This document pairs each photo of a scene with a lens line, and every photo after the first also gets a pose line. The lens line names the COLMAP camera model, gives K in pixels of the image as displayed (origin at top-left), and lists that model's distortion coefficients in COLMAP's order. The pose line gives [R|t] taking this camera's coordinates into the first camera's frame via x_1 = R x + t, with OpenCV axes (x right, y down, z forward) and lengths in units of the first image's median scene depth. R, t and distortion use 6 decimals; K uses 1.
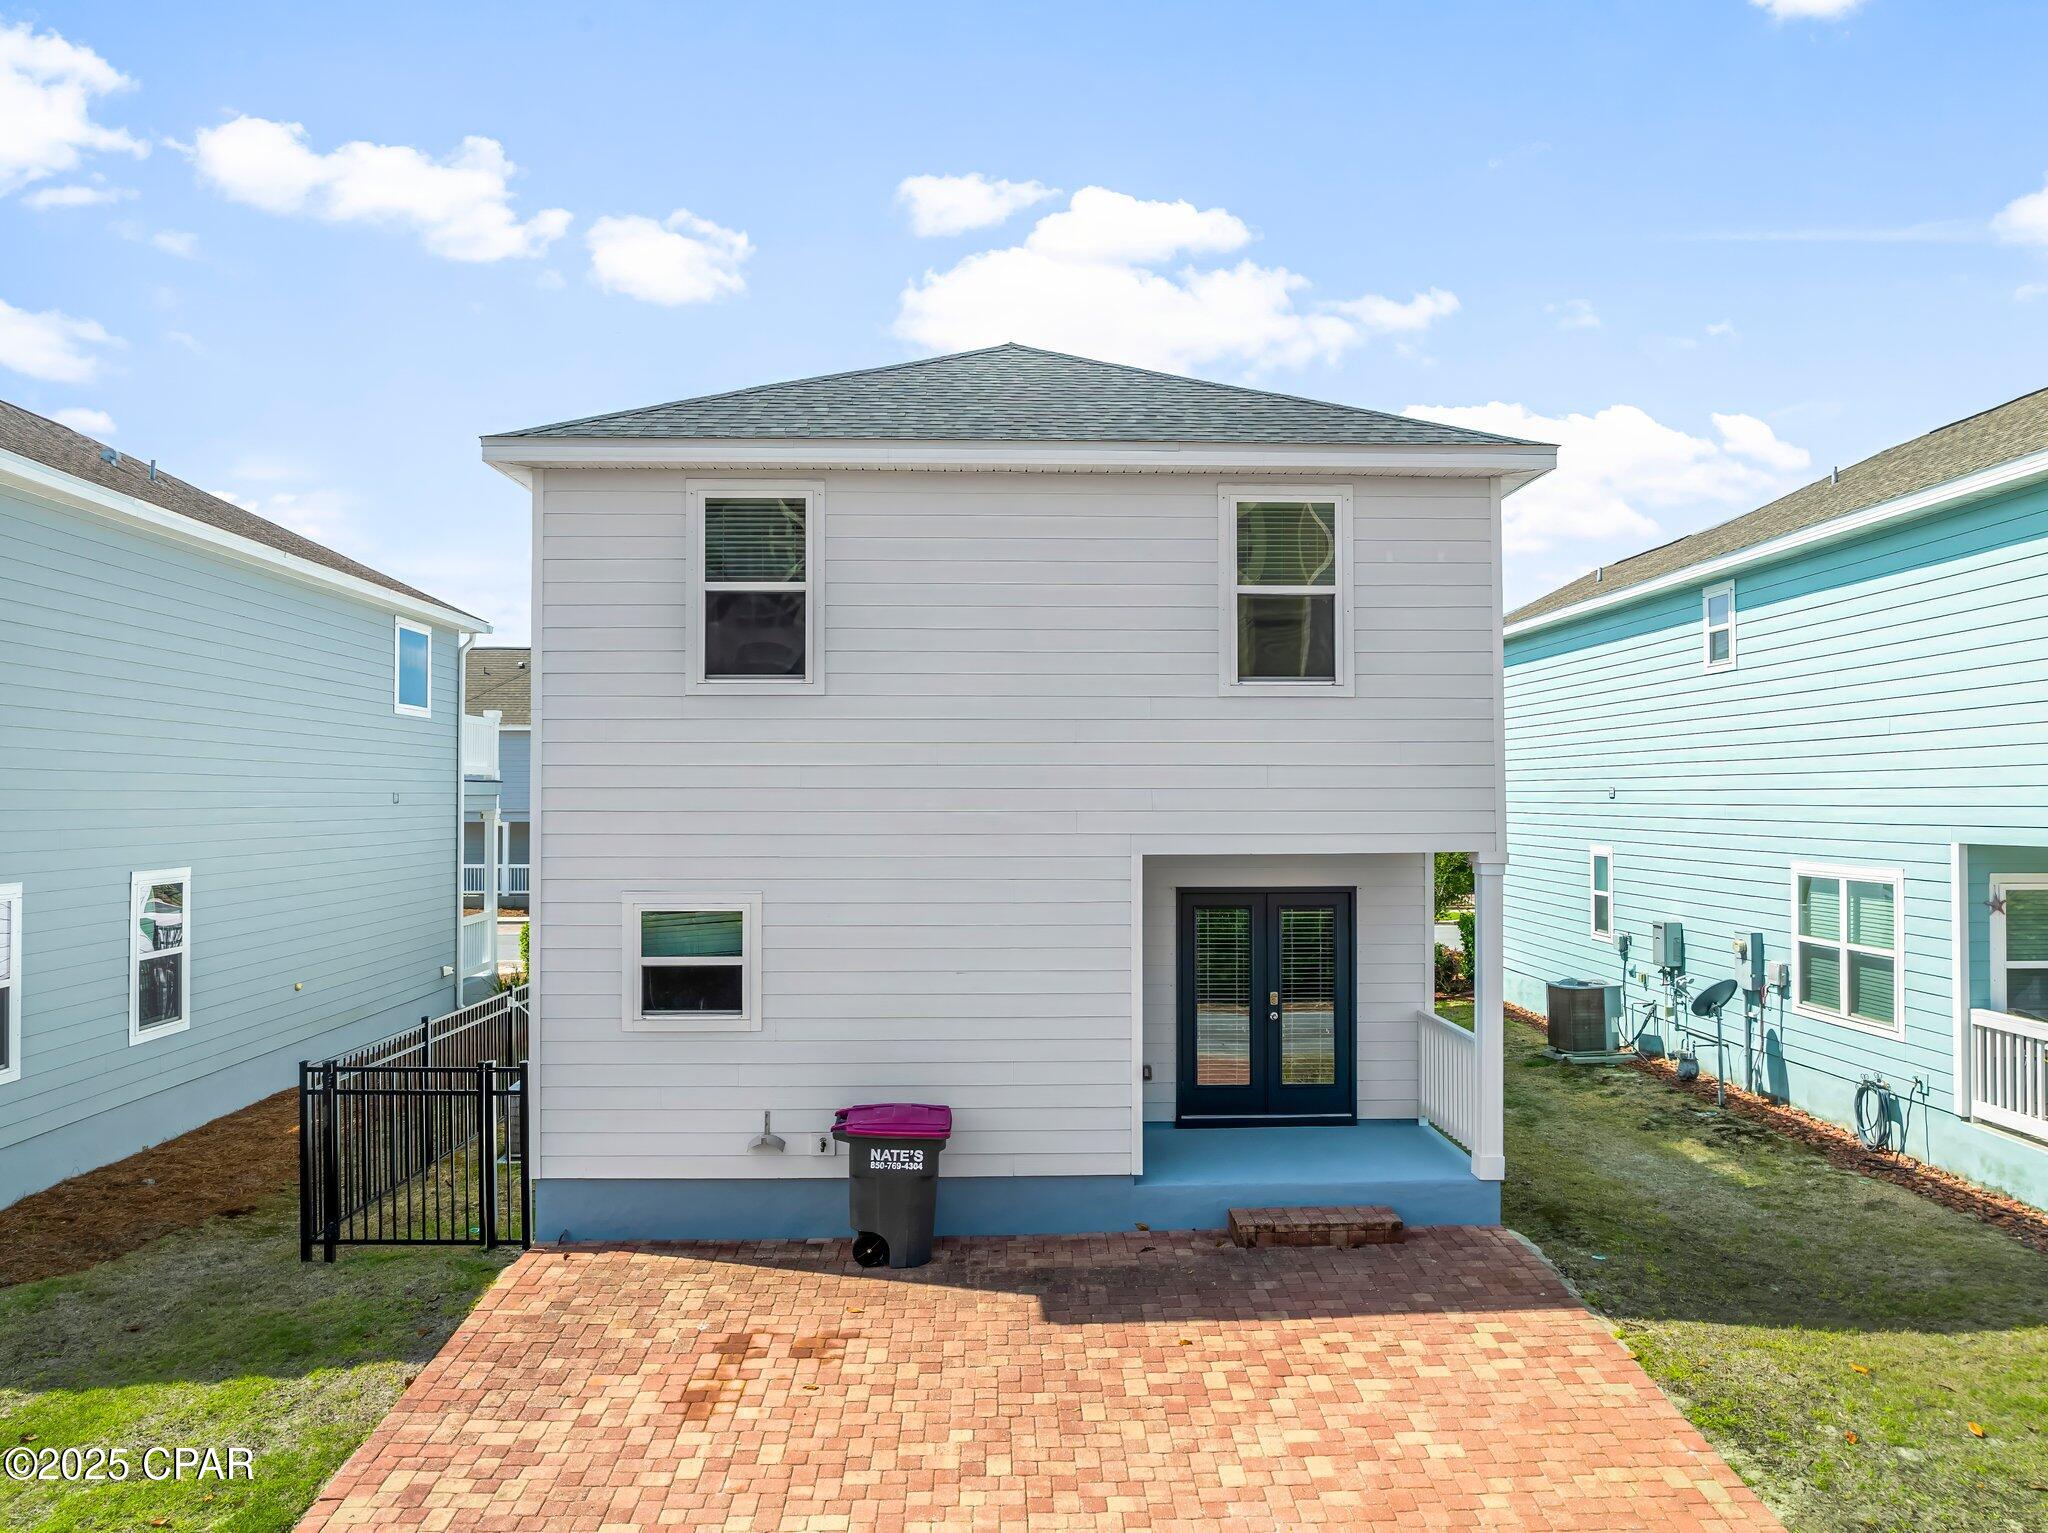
lens RADIAL K [[1434.5, 0, 1027.5], [0, 1434.5, 770.3], [0, 0, 1]] dist [-0.046343, 0.012233]
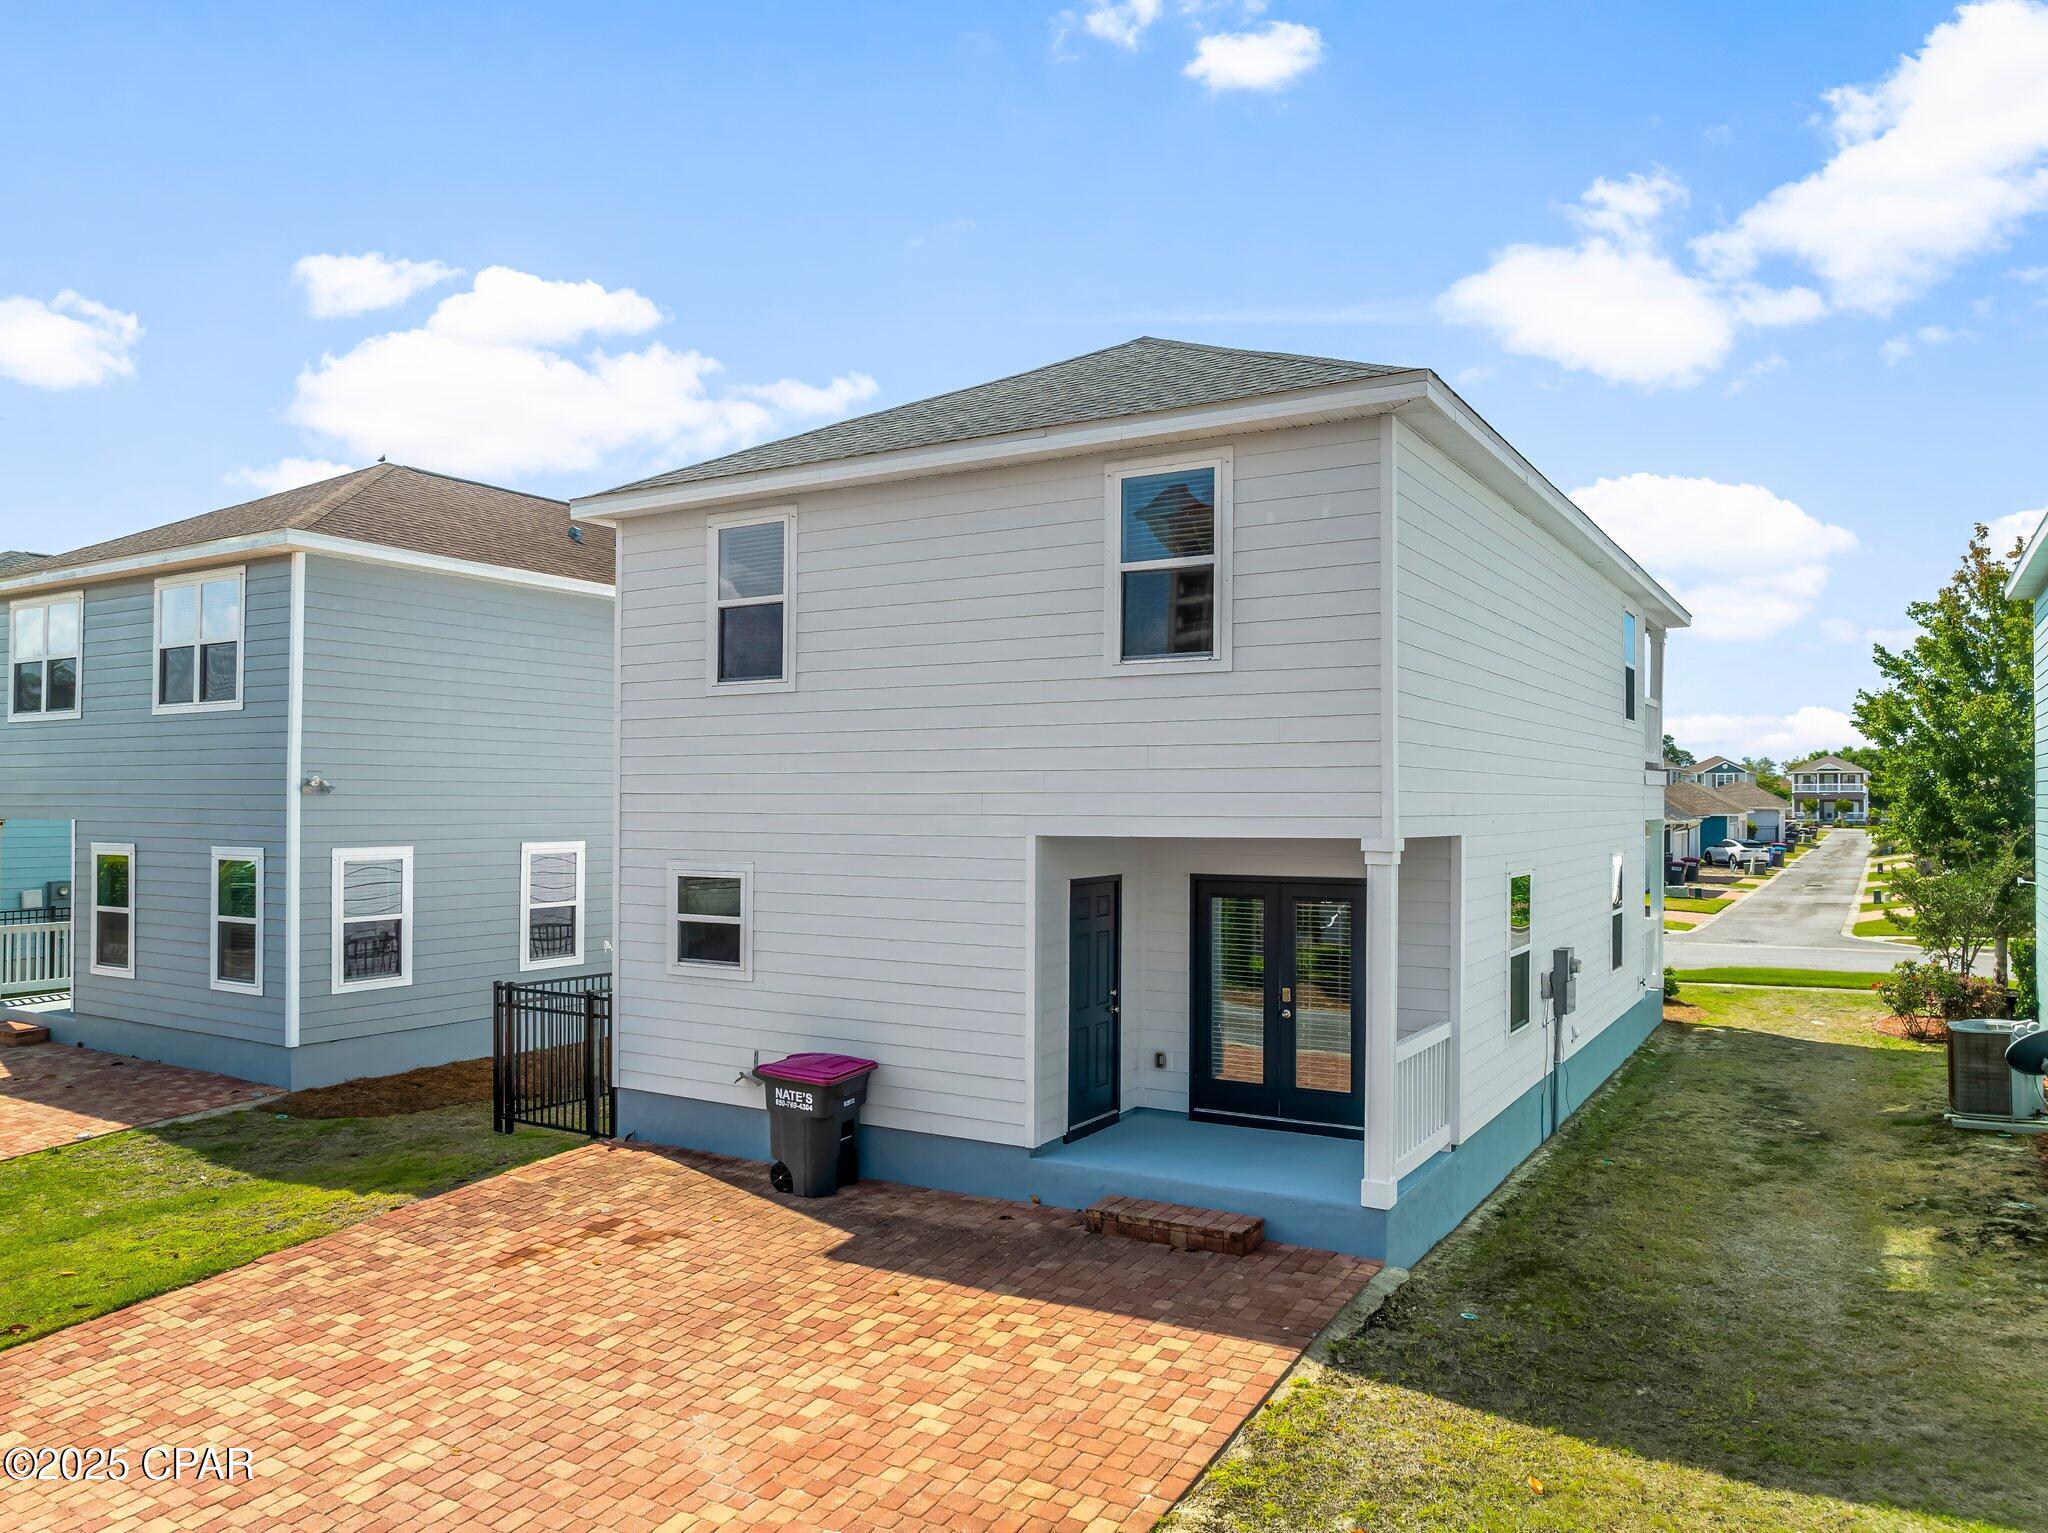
lens RADIAL K [[1431.0, 0, 1026.3], [0, 1431.0, 766.8], [0, 0, 1]] dist [-0.043120, 0.007572]
pose [[0.840315, -0.012765, -0.541948, 0.691401], [0.009962, 0.999918, -0.008106, 0.020165], [0.542006, 0.001413, 0.840373, 0.152565]]
